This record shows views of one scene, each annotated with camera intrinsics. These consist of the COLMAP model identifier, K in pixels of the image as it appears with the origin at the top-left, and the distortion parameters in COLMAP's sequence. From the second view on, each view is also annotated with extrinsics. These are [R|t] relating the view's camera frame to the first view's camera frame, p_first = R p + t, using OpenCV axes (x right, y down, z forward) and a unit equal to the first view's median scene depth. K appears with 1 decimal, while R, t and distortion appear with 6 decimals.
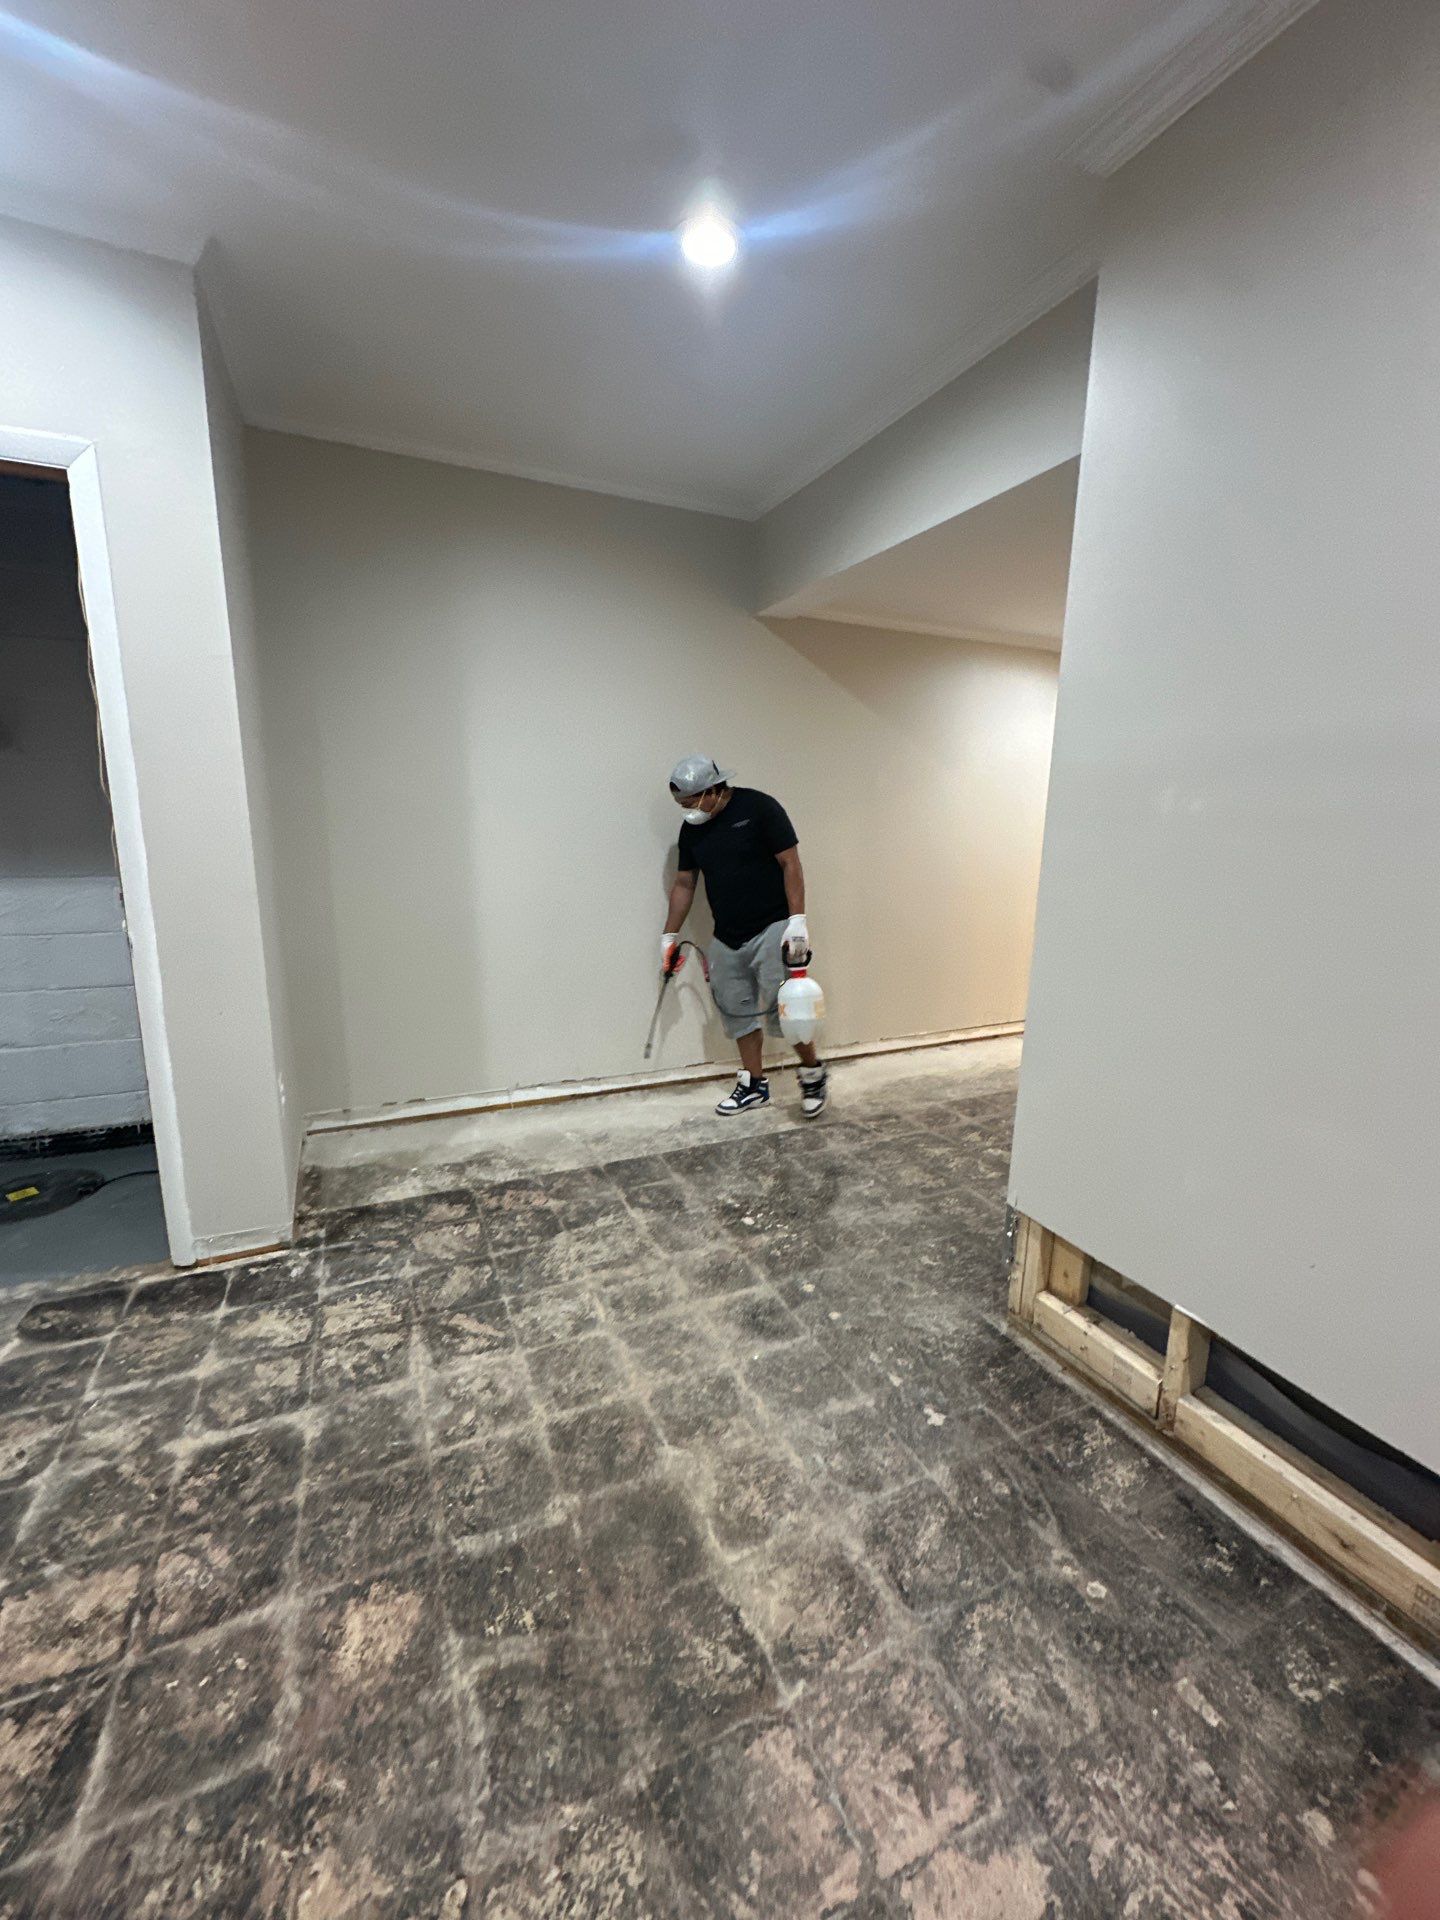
lens RADIAL K [[768.1, 0, 717.9], [0, 768.1, 956.5], [0, 0, 1]] dist [-0.002203, 0.000308]
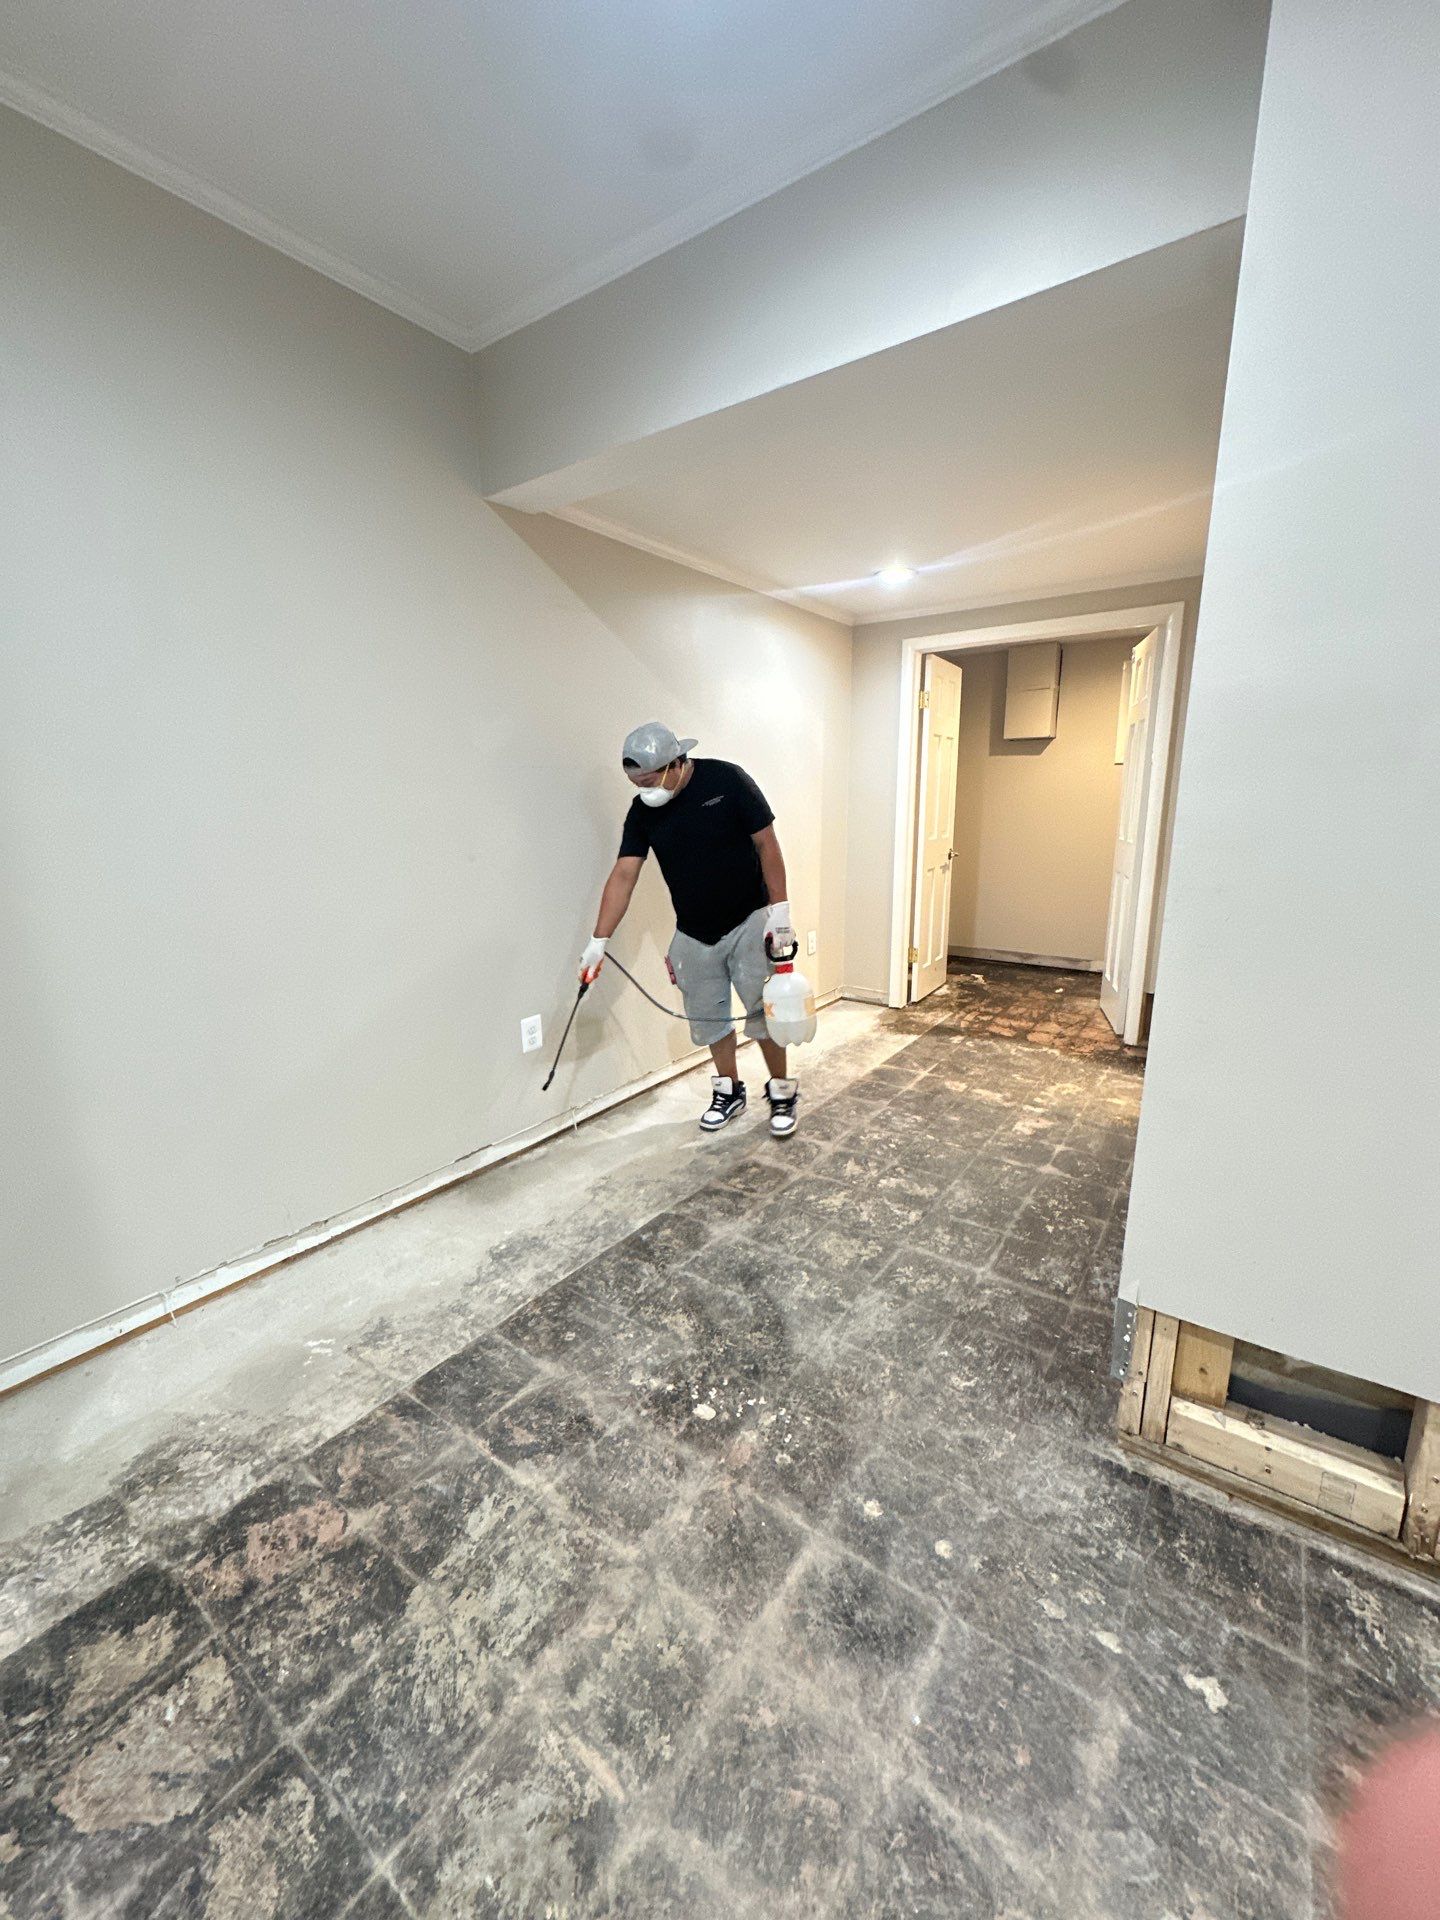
lens RADIAL K [[768.1, 0, 718.1], [0, 768.1, 955.0], [0, 0, 1]] dist [-0.002203, 0.000308]
pose [[0.868824, -0.124350, 0.479252, -0.234230], [0.115921, 0.992133, 0.047275, -0.073356], [-0.481360, 0.014482, 0.876403, 0.465491]]
